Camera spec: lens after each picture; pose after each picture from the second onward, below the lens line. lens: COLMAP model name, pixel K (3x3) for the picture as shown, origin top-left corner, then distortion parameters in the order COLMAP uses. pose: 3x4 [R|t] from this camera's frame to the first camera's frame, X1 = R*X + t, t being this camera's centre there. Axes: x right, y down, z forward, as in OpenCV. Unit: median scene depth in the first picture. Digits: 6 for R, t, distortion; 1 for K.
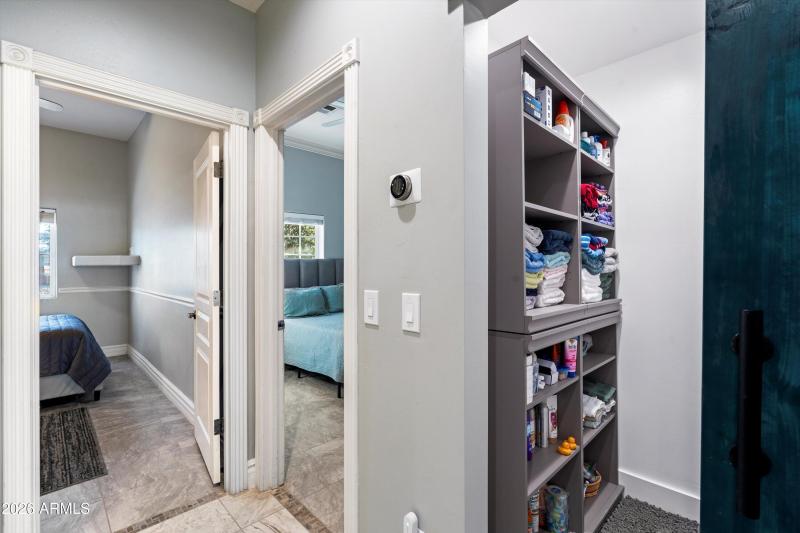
lens RADIAL K [[363.9, 0, 399.2], [0, 363.9, 270.0], [0, 0, 1]] dist [0.002944, -0.001009]
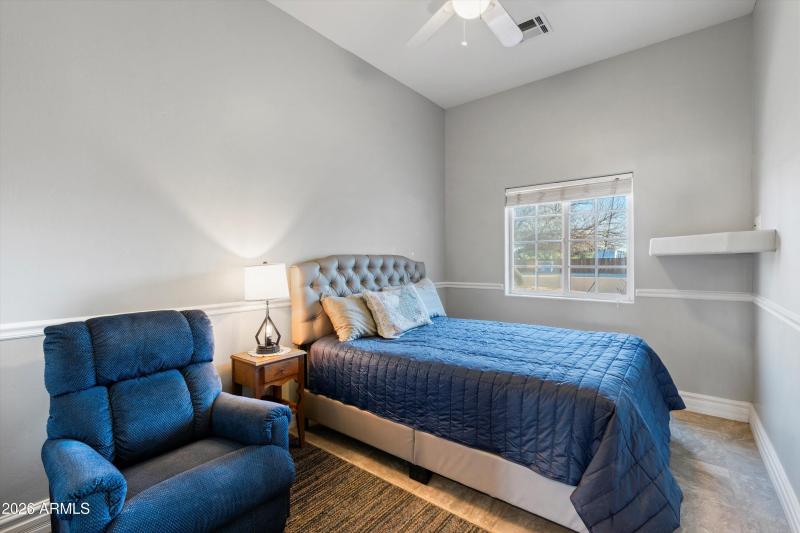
lens RADIAL K [[363.9, 0, 398.8], [0, 363.9, 268.5], [0, 0, 1]] dist [0.002944, -0.001009]
pose [[0.129967, 0.015948, -0.991390, -0.315565], [0.009826, 0.999801, 0.017372, -0.003580], [0.991470, -0.011999, 0.129784, 0.463979]]
